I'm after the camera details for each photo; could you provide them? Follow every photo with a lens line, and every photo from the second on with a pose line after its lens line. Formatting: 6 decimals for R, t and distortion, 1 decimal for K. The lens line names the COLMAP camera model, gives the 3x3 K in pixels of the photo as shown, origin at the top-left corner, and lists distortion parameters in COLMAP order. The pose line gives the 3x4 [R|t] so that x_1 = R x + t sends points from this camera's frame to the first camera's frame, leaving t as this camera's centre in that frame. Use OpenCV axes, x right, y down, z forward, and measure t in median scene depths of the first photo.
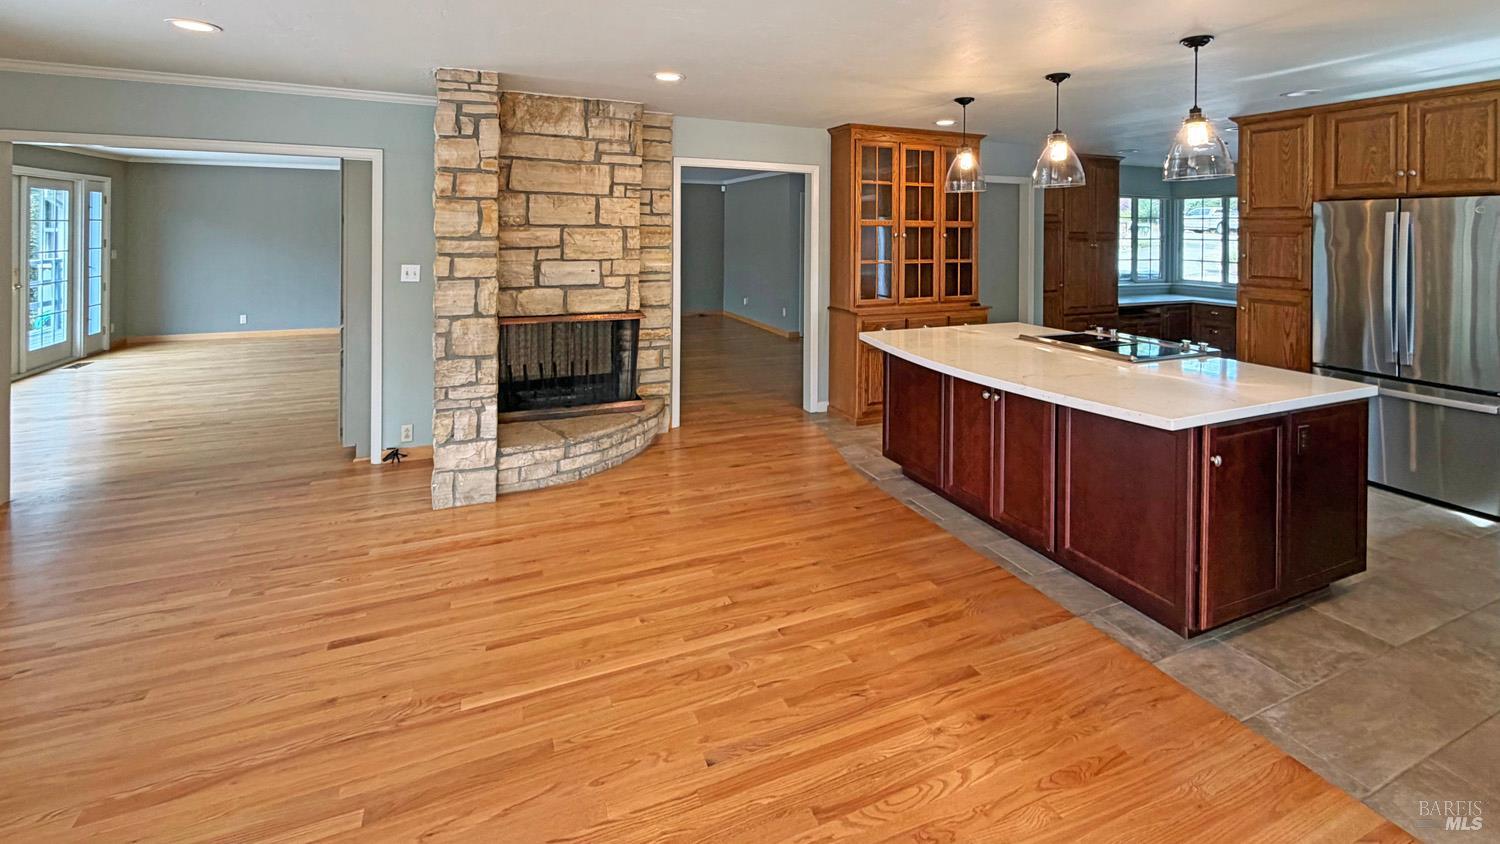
lens RADIAL K [[660.2, 0, 779.7], [0, 660.2, 231.7], [0, 0, 1]] dist [0.000064, 0.000050]
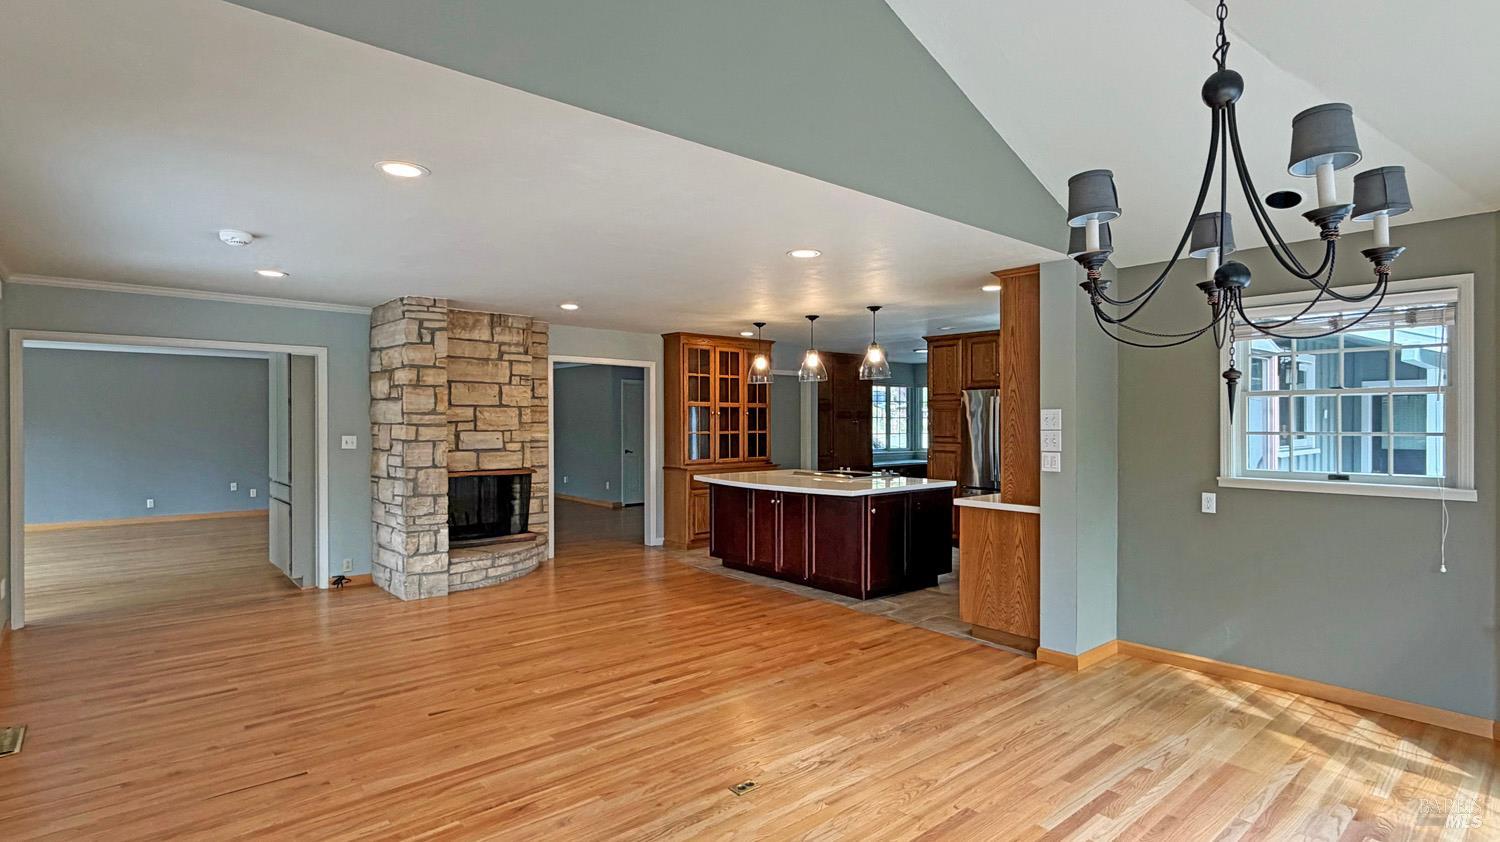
lens RADIAL K [[767.5, 0, 835.3], [0, 767.5, 422.0], [0, 0, 1]] dist [0.000772, 0.000089]
pose [[0.934133, -0.010212, 0.356779, -0.198777], [0.009785, 0.999948, 0.003002, 0.026983], [-0.356791, 0.000686, 0.934184, -0.746220]]
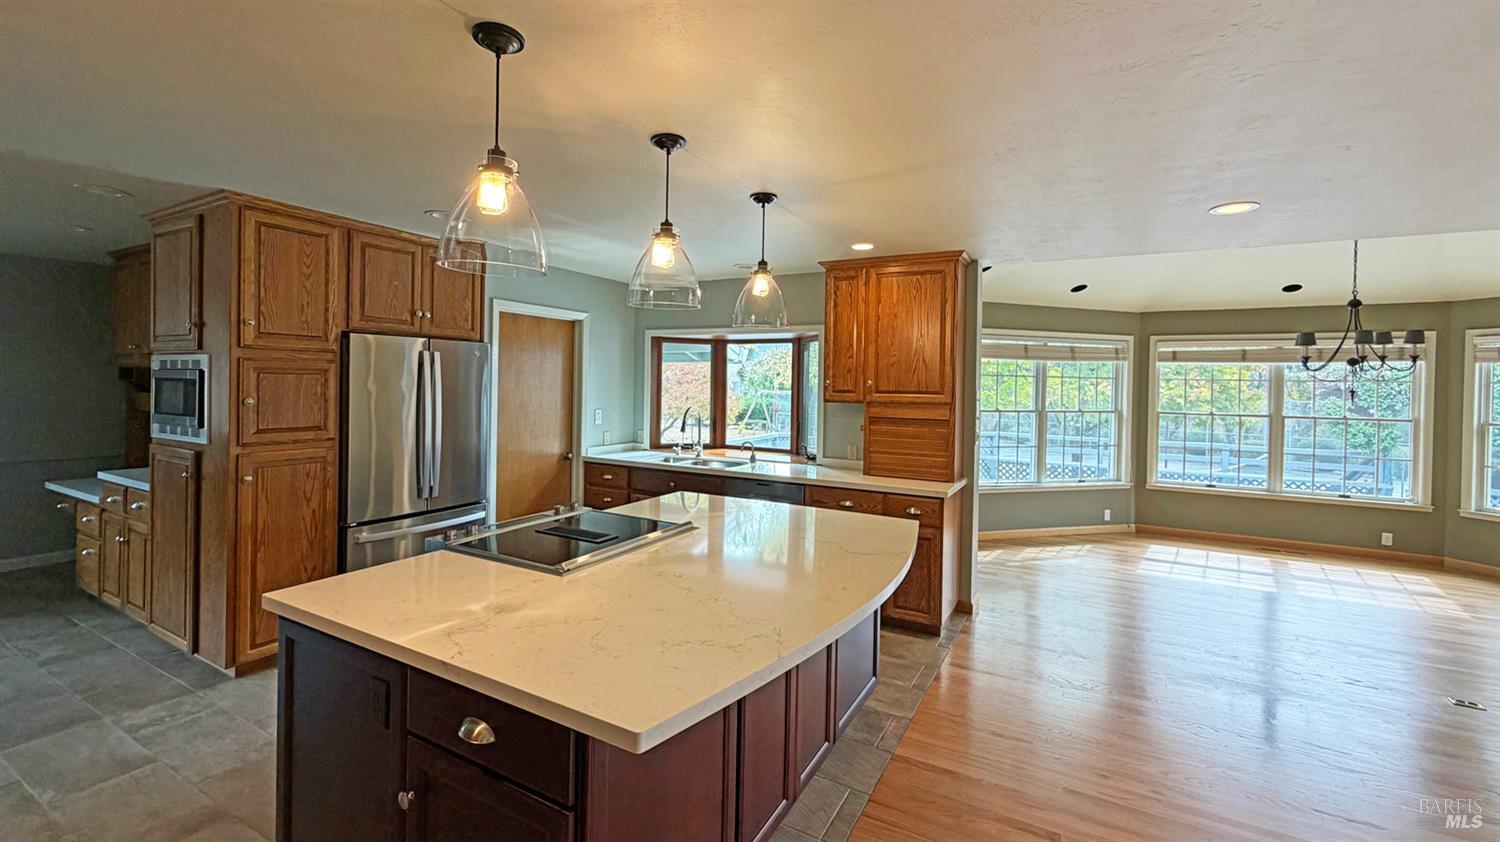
lens RADIAL K [[589.9, 0, 769.0], [0, 589.9, 385.1], [0, 0, 1]] dist [-0.015079, -0.000063]
pose [[-0.588972, -0.022300, 0.807845, -0.110406], [-0.023639, 0.999667, 0.010360, 0.000344], [-0.807807, -0.012995, -0.589303, 1.048712]]
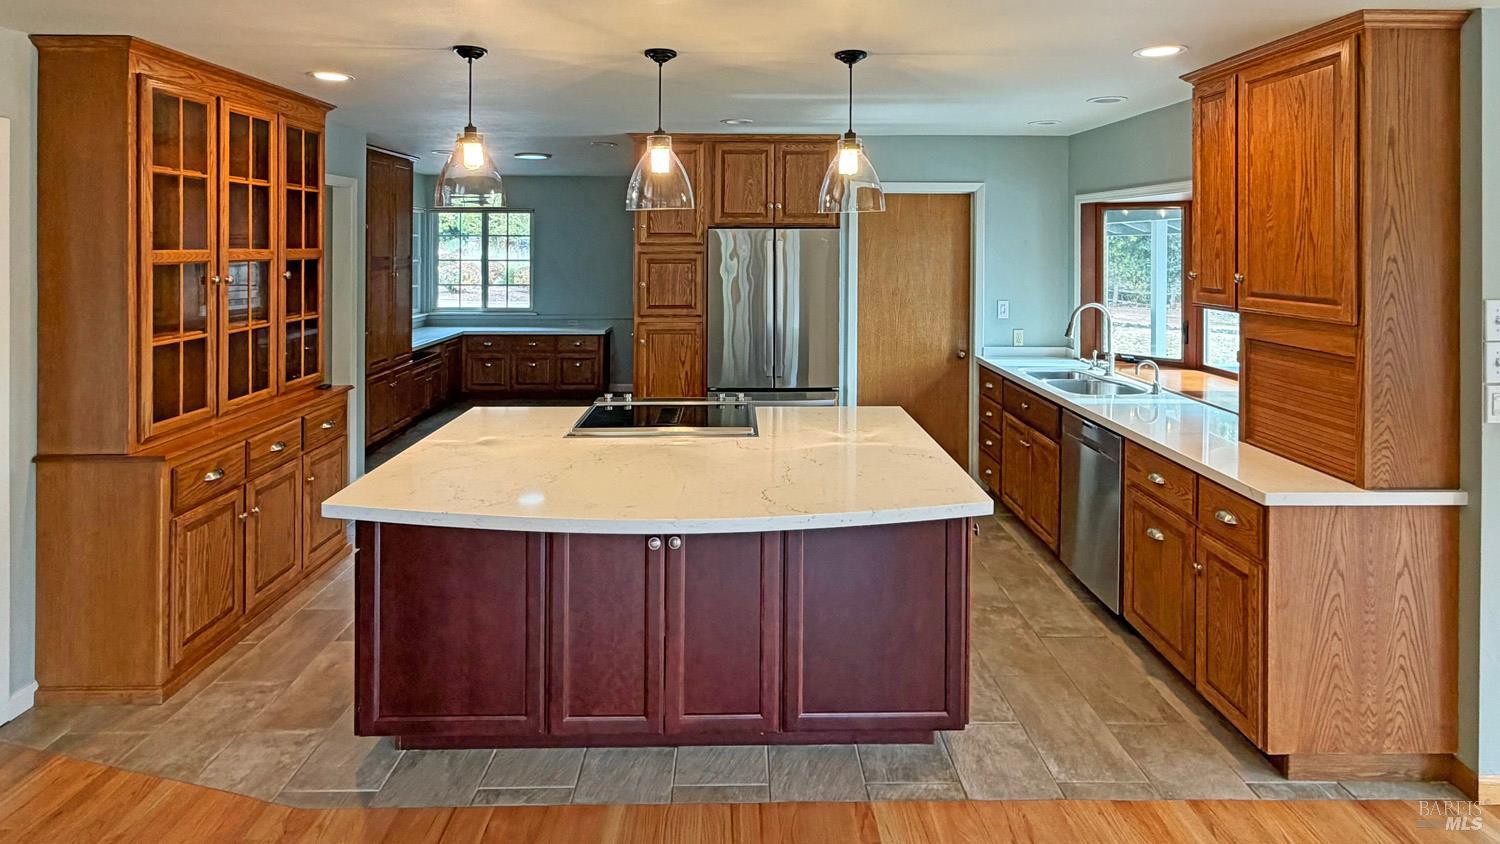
lens RADIAL K [[758.7, 0, 750.2], [0, 758.7, 243.5], [0, 0, 1]] dist [0.000618, 0.000332]
pose [[0.397592, -0.007360, 0.917533, -0.241694], [0.001530, 0.999972, 0.007358, -0.032648], [-0.917561, -0.001522, 0.397592, 0.499306]]
